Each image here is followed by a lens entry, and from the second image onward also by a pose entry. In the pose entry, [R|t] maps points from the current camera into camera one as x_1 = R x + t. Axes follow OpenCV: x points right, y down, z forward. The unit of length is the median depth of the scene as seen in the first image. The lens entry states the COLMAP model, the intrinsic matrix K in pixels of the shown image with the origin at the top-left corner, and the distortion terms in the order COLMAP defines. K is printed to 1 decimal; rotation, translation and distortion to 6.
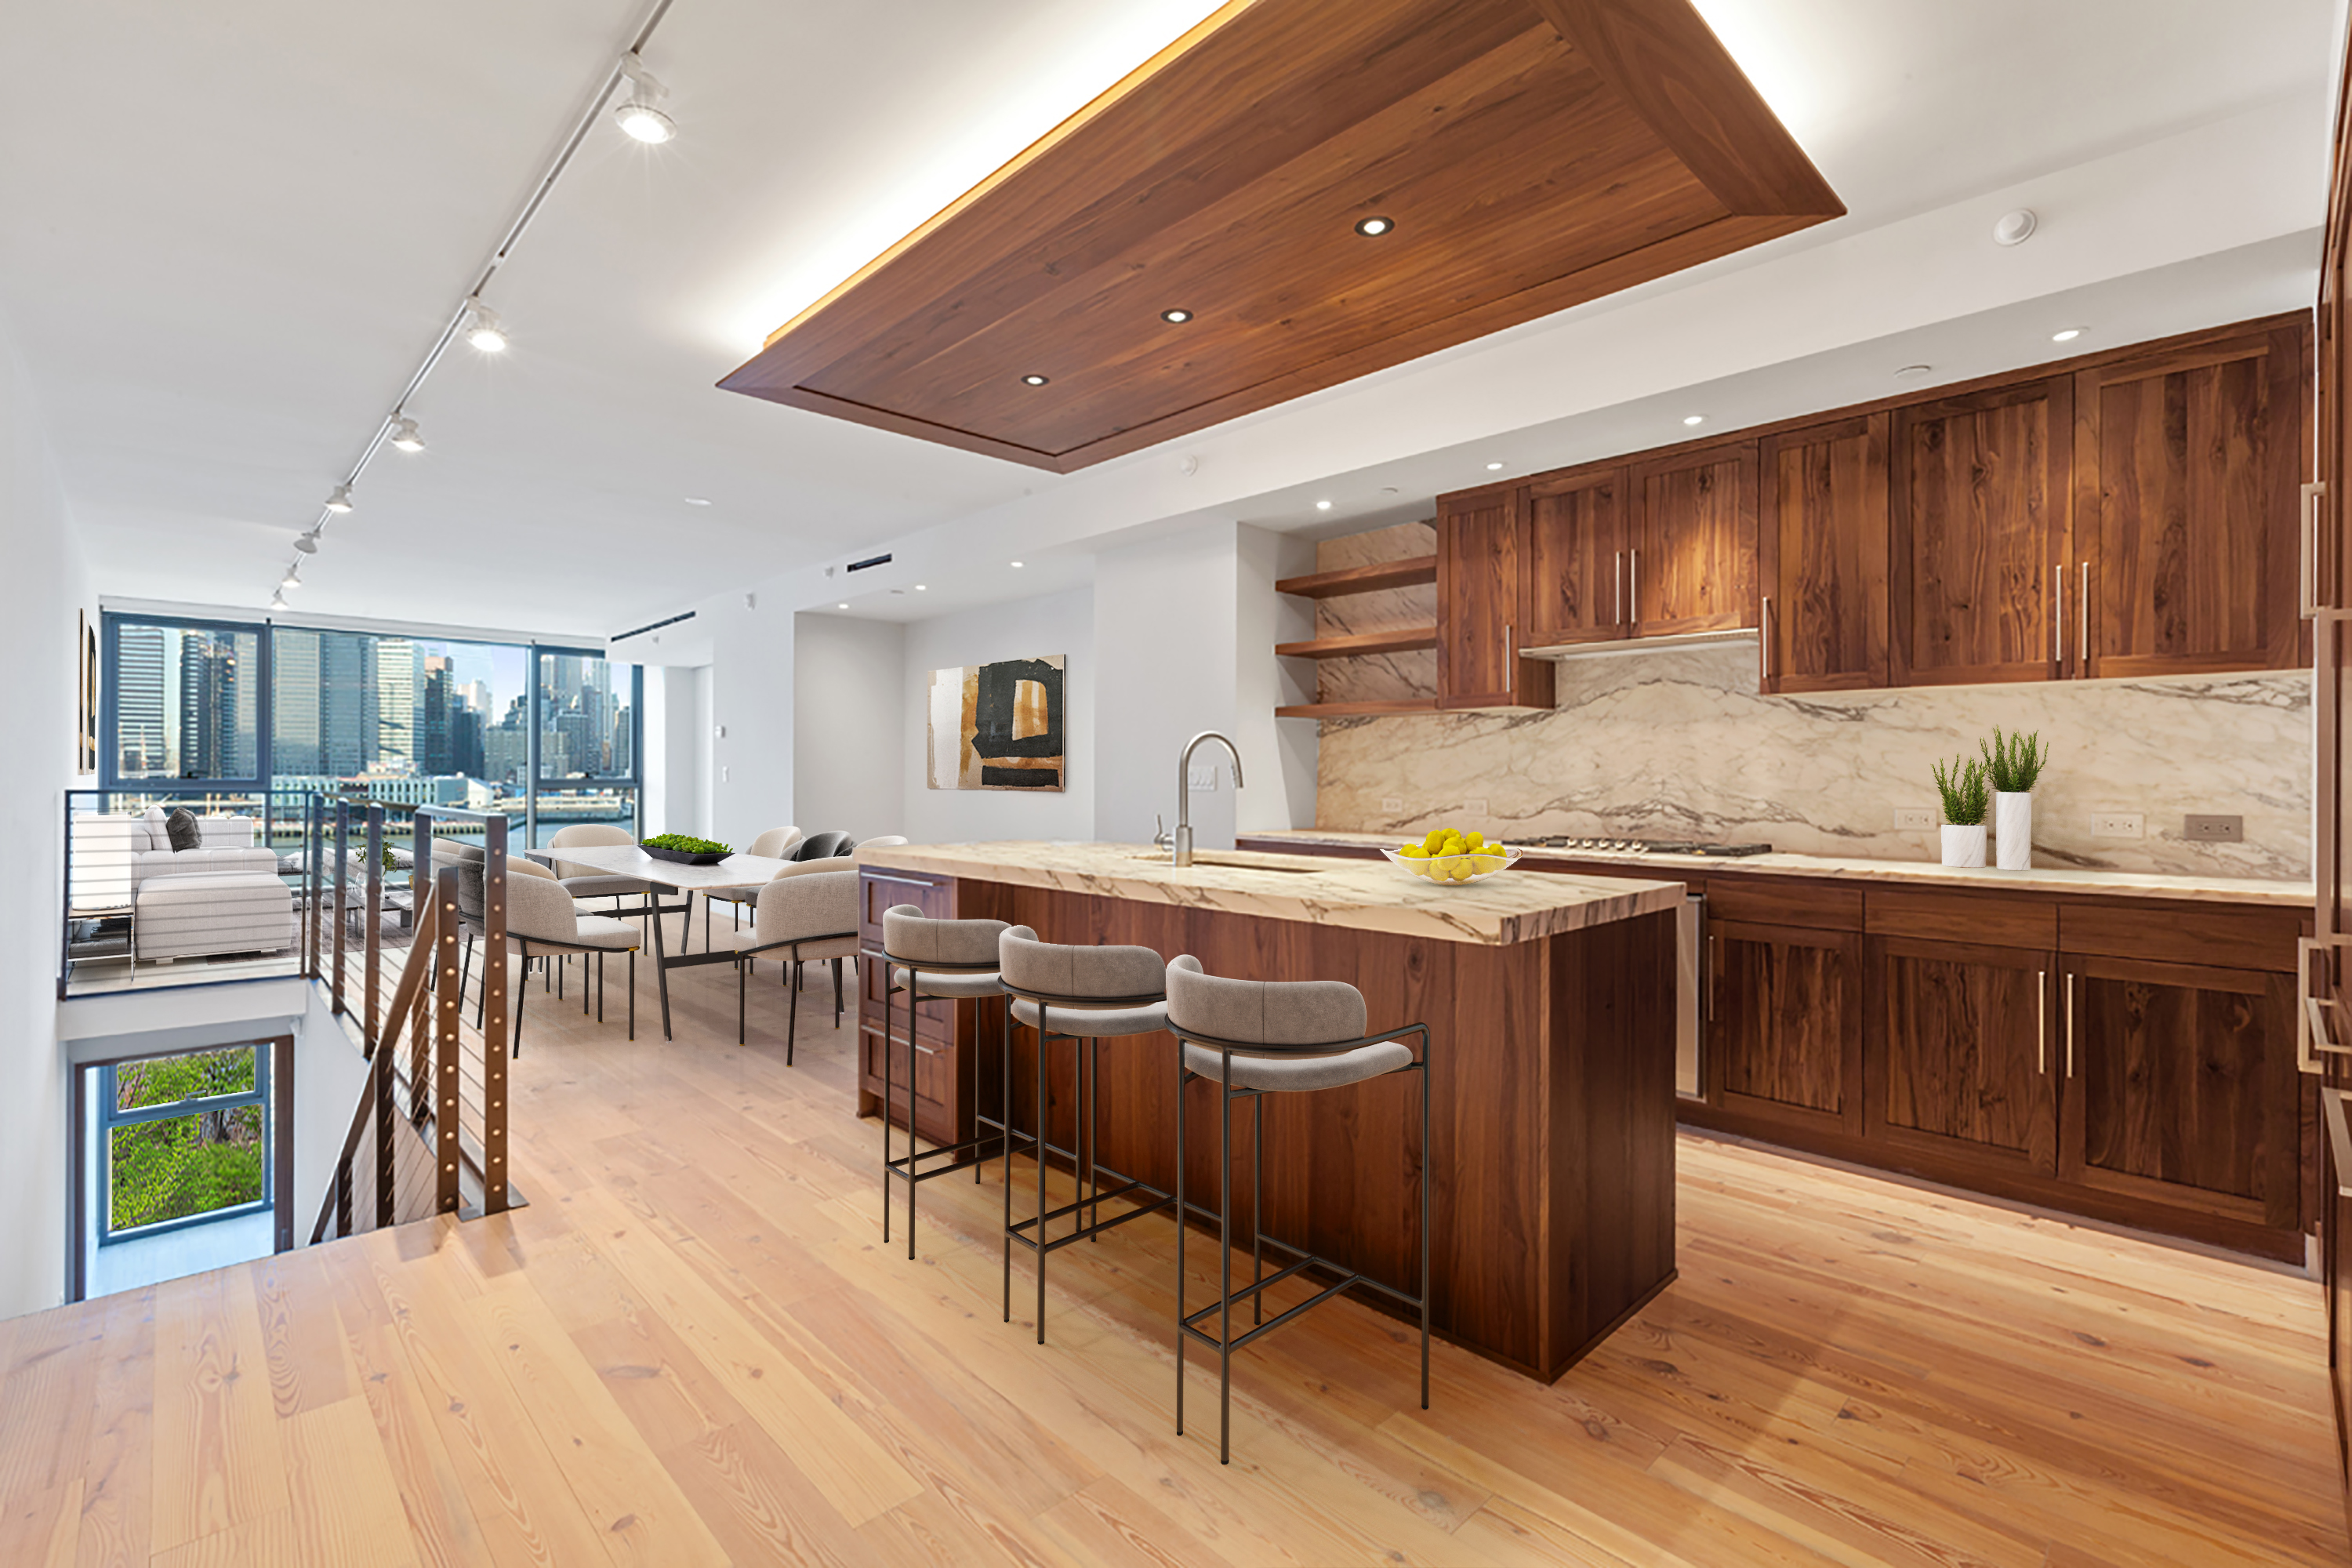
lens RADIAL K [[1050.9, 0, 1184.3], [0, 1050.9, 779.5], [0, 0, 1]] dist [-0.003368, -0.001051]
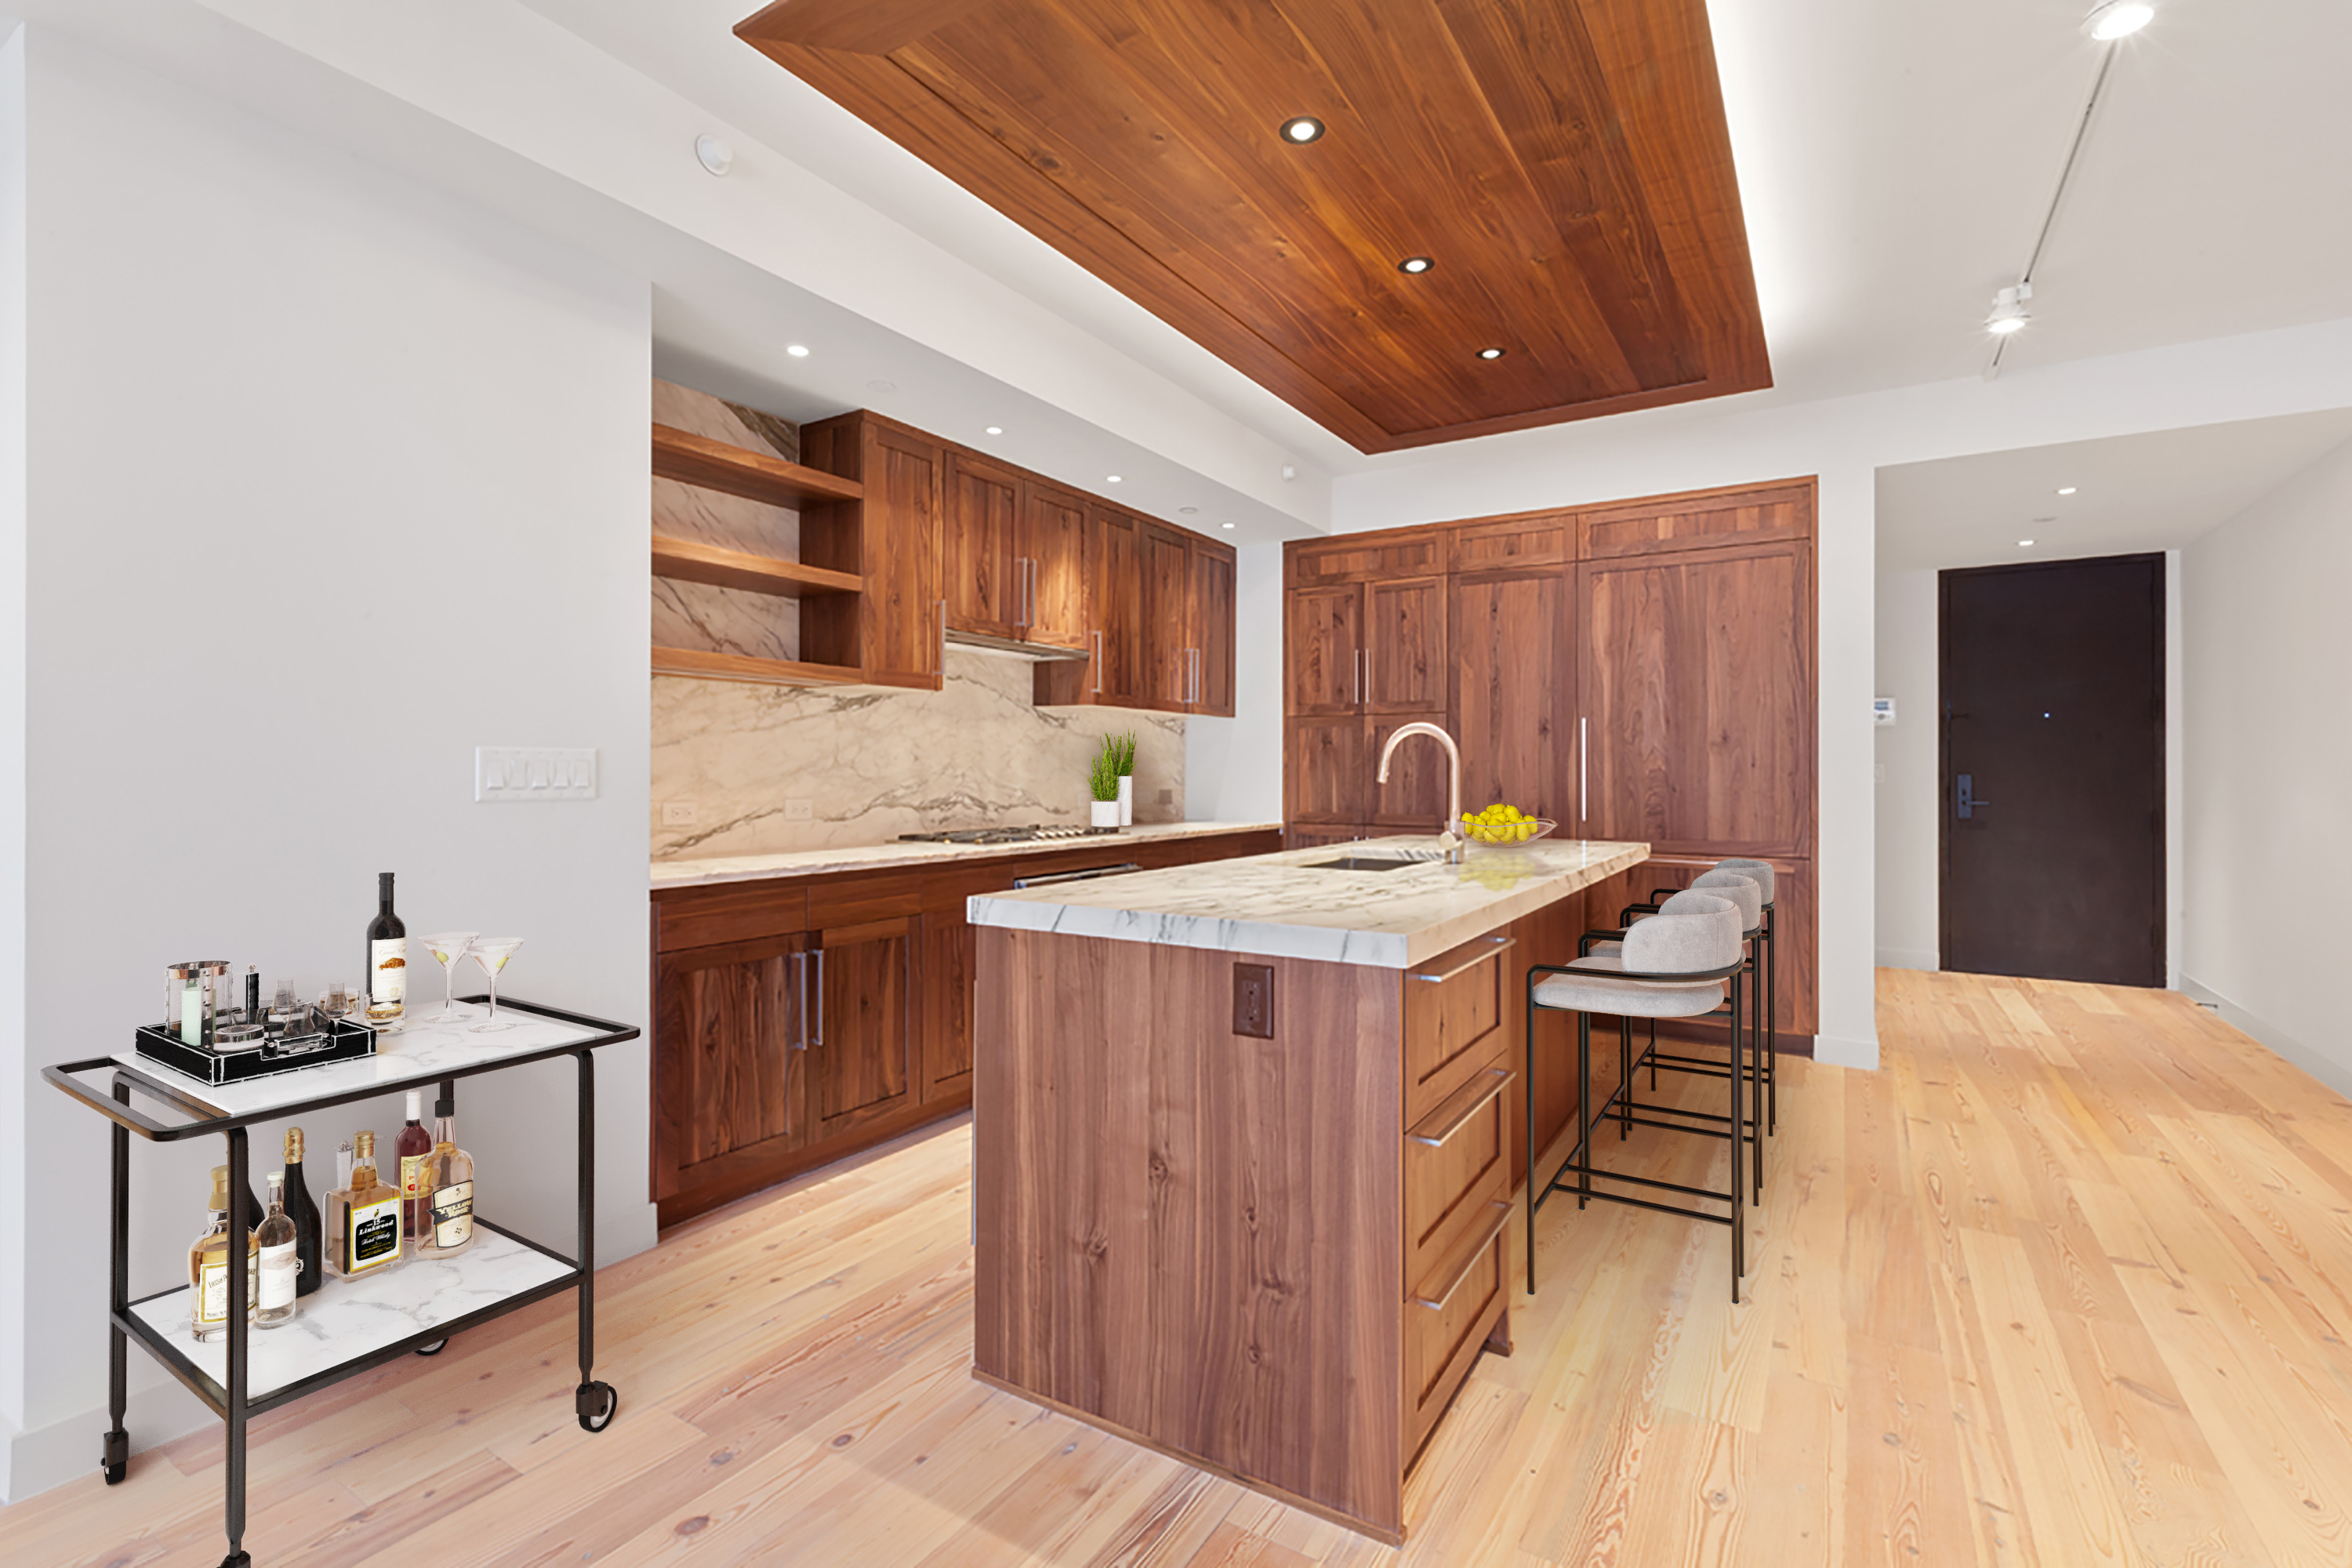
lens RADIAL K [[1050.9, 0, 1183.3], [0, 1050.9, 769.4], [0, 0, 1]] dist [-0.003368, -0.001051]
pose [[-0.233673, -0.000881, 0.972315, -0.619878], [0.003403, 0.999993, 0.001724, -0.003801], [-0.972309, 0.003712, -0.233669, 1.031380]]
